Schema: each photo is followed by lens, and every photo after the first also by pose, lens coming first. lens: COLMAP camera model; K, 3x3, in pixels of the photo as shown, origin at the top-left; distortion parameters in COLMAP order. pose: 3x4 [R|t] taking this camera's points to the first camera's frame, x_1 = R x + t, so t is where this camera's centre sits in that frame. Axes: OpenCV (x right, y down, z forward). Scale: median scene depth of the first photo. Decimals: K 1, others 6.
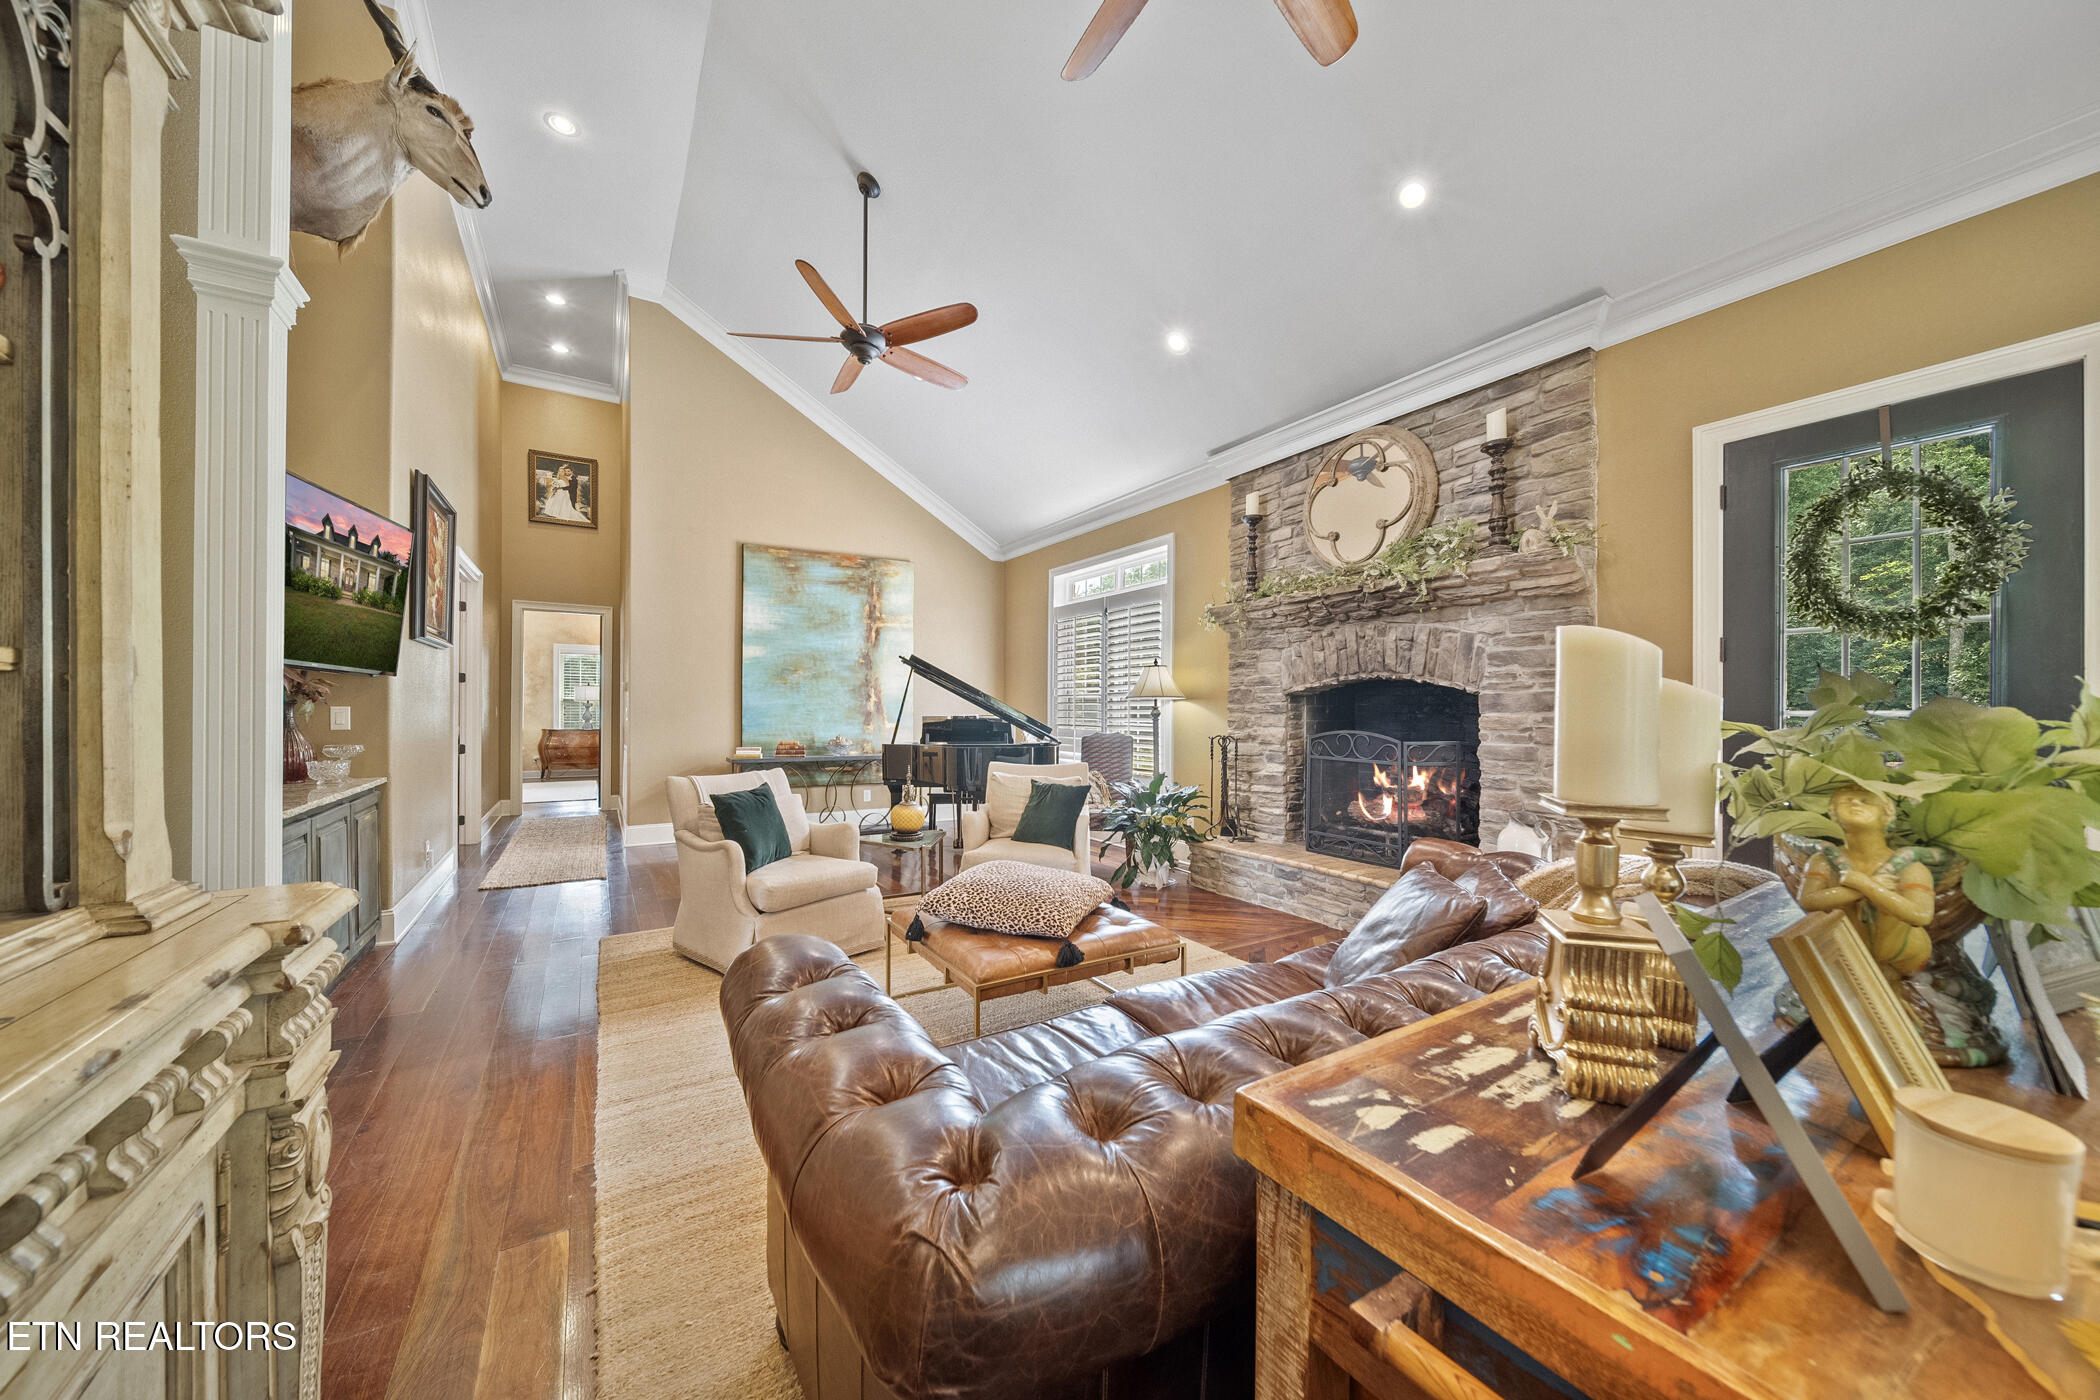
lens RADIAL K [[729.3, 0, 1041.6], [0, 729.3, 712.7], [0, 0, 1]] dist [-0.000101, -0.000115]
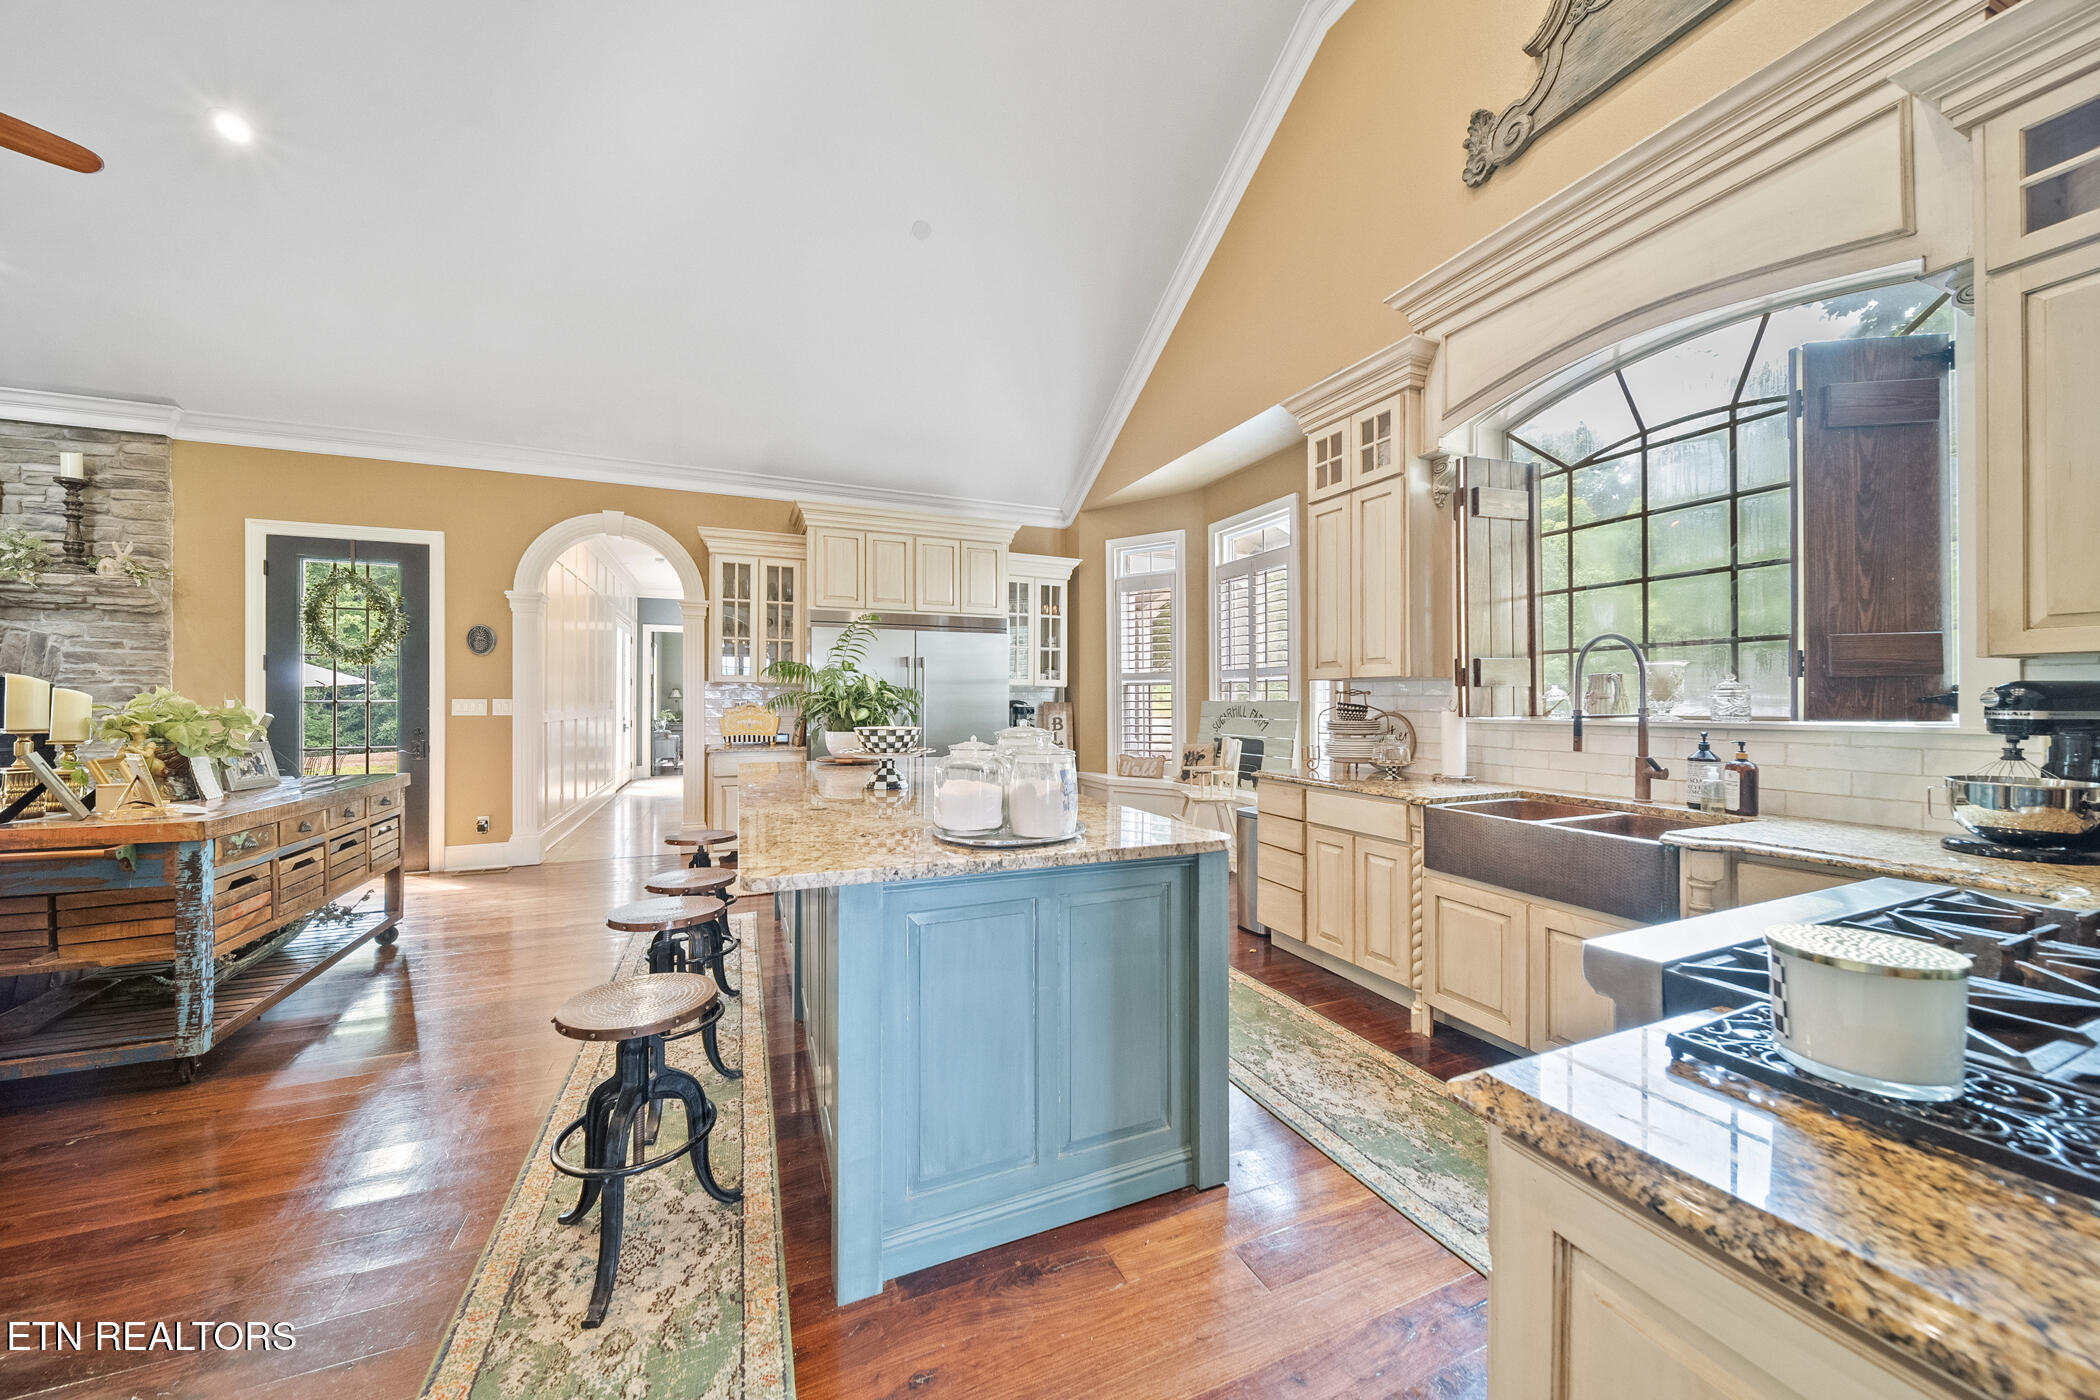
lens RADIAL K [[741.5, 0, 1058.8], [0, 741.5, 700.4], [0, 0, 1]] dist [-0.005279, -0.000048]
pose [[0.137133, 0.000007, 0.990553, -0.326959], [0.003901, 0.999992, -0.000547, 0.003641], [-0.990545, 0.003940, 0.137132, -0.719746]]
